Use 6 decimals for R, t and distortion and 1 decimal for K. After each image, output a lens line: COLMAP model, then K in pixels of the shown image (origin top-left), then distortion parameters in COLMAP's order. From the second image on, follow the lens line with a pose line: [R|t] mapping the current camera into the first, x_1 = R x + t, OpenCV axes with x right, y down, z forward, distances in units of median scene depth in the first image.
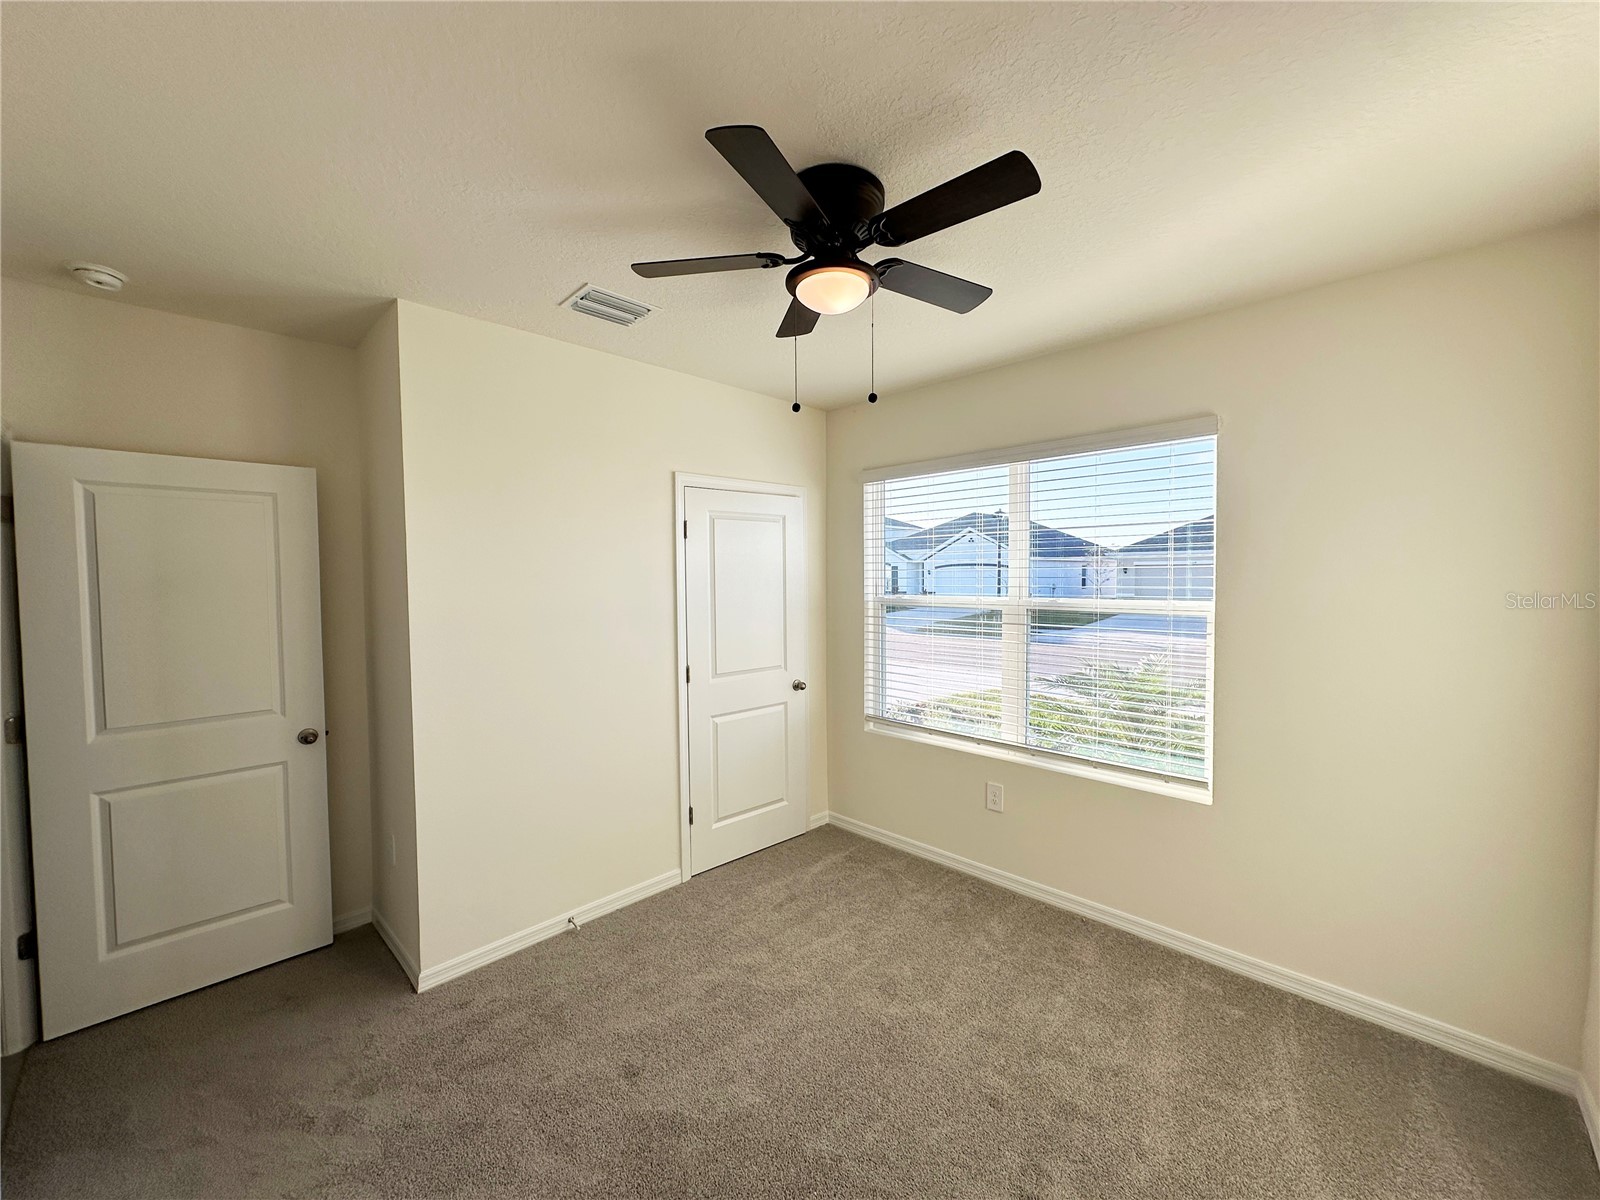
lens RADIAL K [[639.3, 0, 808.0], [0, 639.3, 600.1], [0, 0, 1]] dist [0.022613, 0.000092]
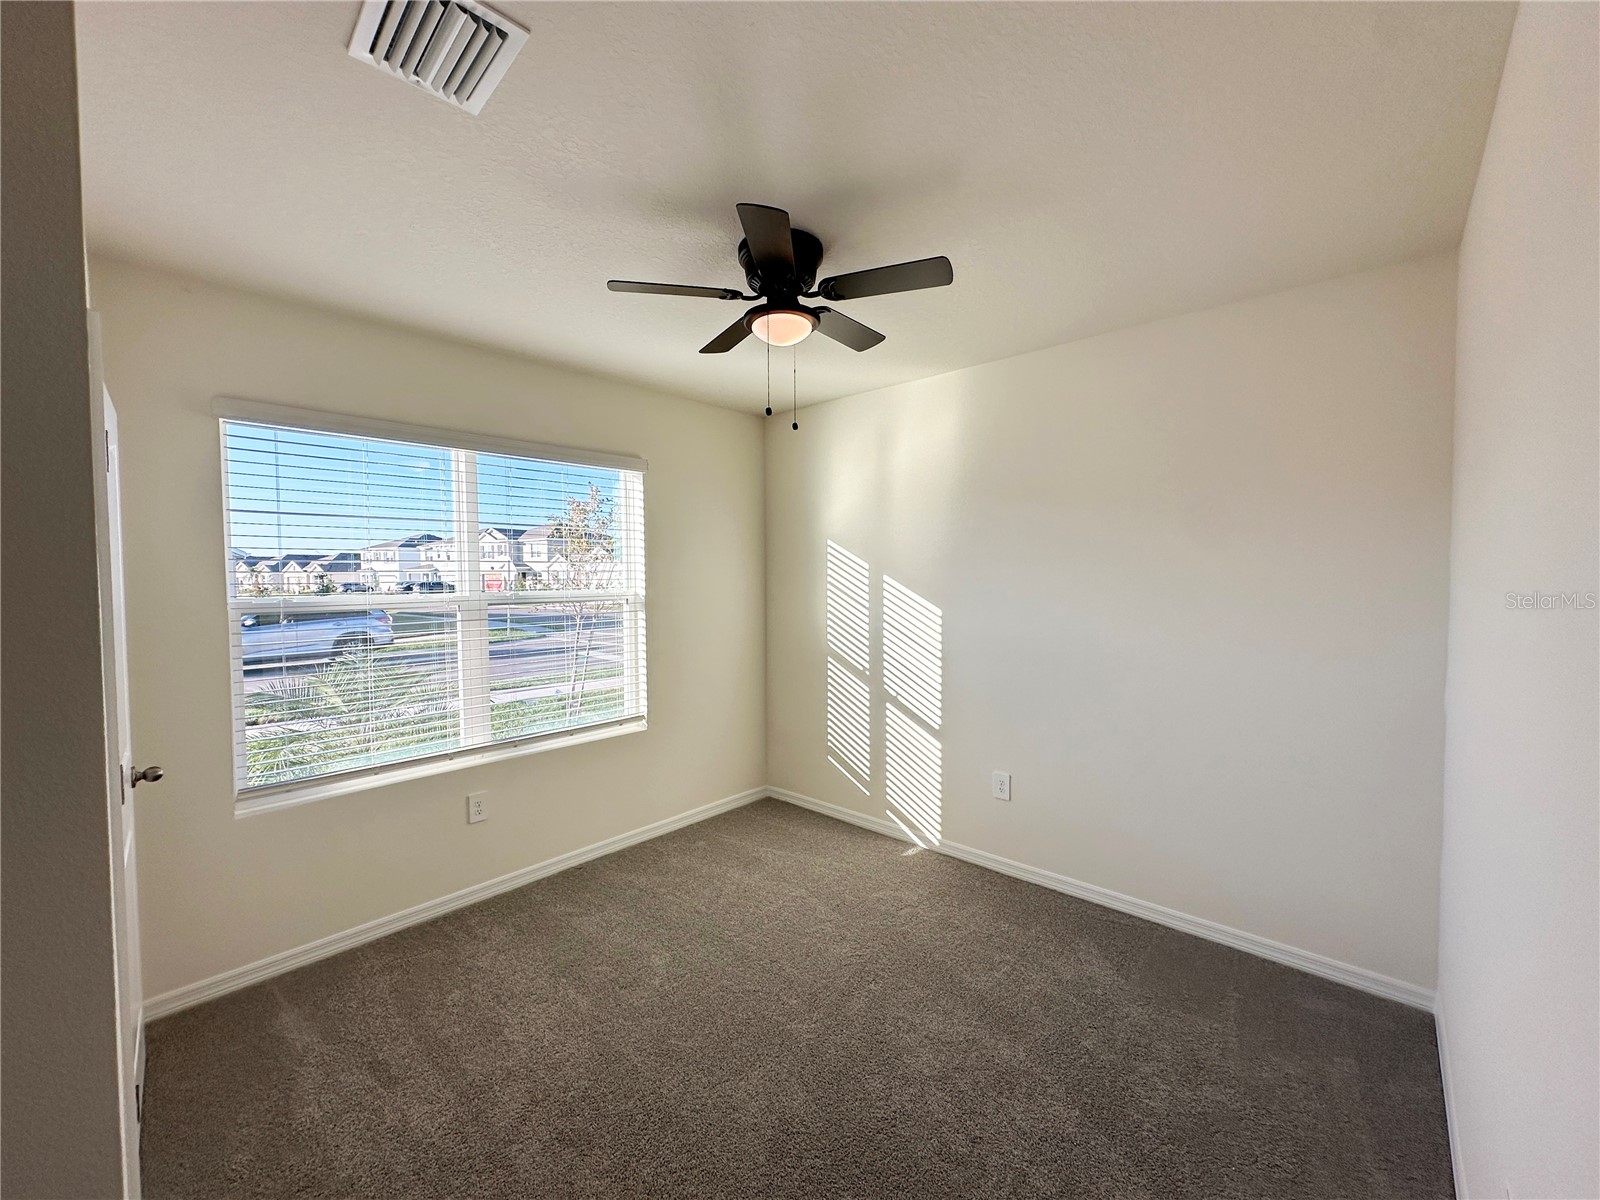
lens RADIAL K [[626.4, 0, 800.9], [0, 626.4, 592.3], [0, 0, 1]] dist [-0.000629, -0.000061]
pose [[-0.011825, -0.026087, 0.999590, -0.706394], [0.044604, 0.998651, 0.026590, -0.007753], [-0.998935, 0.044900, -0.010645, 0.612515]]
